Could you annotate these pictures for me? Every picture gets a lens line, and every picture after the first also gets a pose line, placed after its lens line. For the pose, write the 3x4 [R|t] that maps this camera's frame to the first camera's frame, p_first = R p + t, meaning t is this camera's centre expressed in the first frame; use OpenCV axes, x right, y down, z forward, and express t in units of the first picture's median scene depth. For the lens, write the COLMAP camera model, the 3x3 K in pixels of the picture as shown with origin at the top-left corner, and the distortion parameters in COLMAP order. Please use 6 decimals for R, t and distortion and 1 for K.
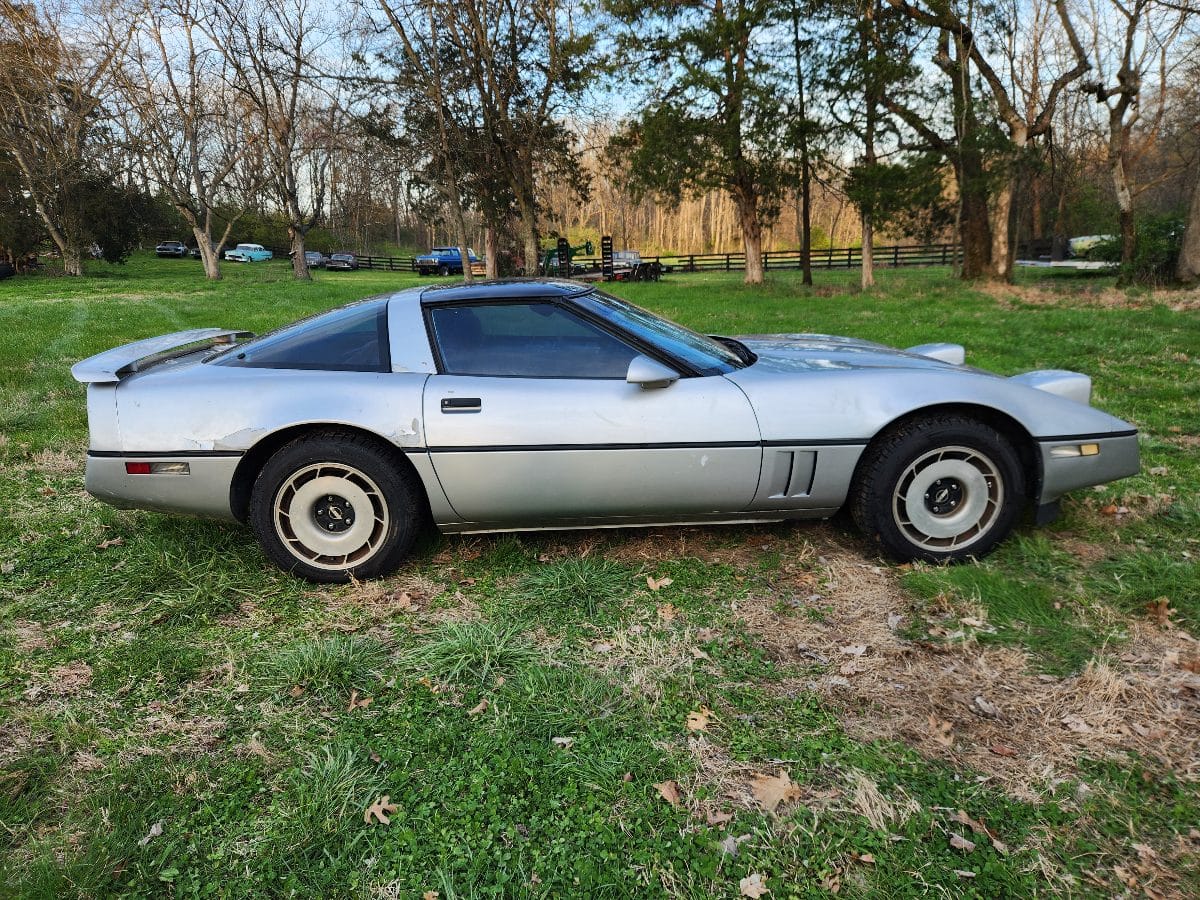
lens RADIAL K [[785.3, 0, 600.2], [0, 785.3, 448.2], [0, 0, 1]] dist [-0.010170, -0.005099]
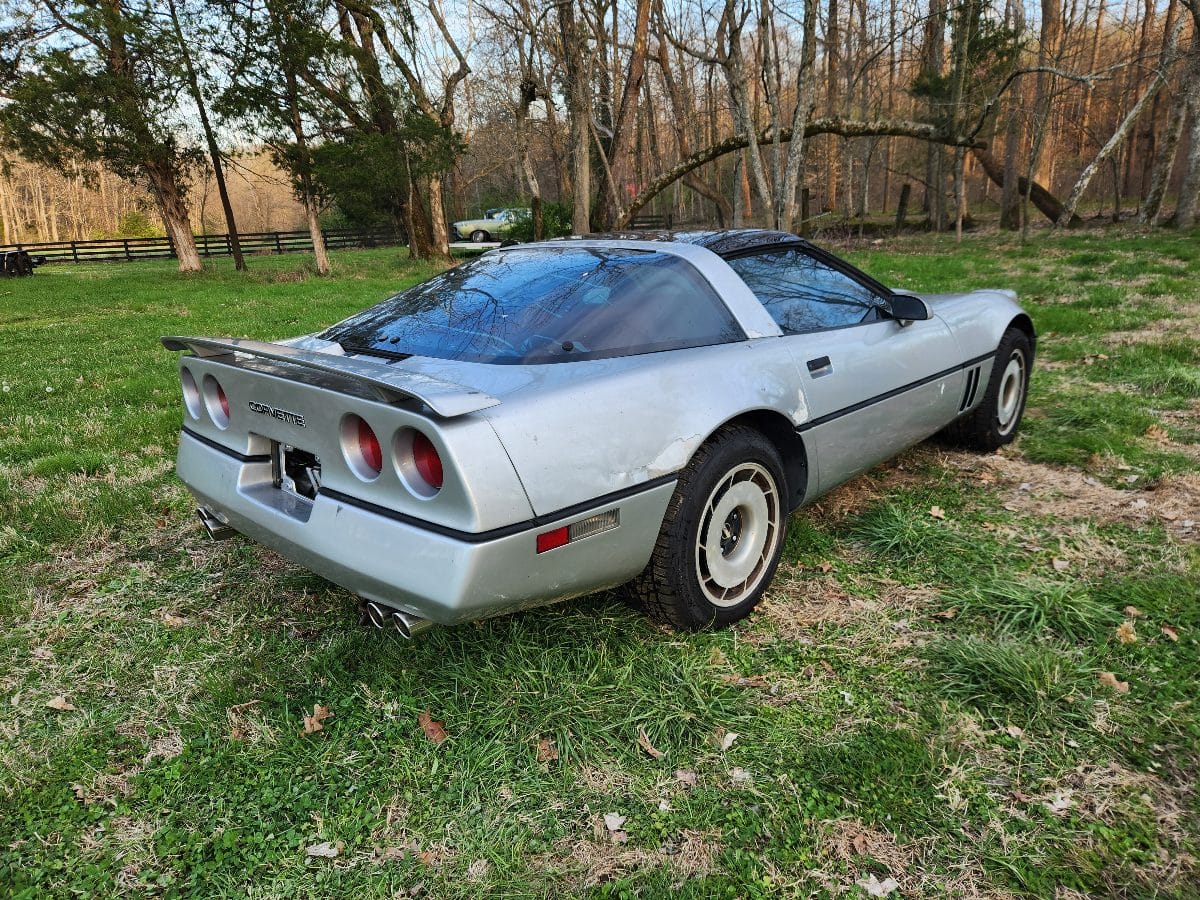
lens RADIAL K [[785.3, 0, 600.5], [0, 785.3, 457.3], [0, 0, 1]] dist [-0.010170, -0.005099]
pose [[0.693556, -0.197160, 0.692898, -0.122081], [0.180309, 0.978715, 0.098008, -0.010969], [-0.697473, 0.056962, 0.714343, 0.069344]]
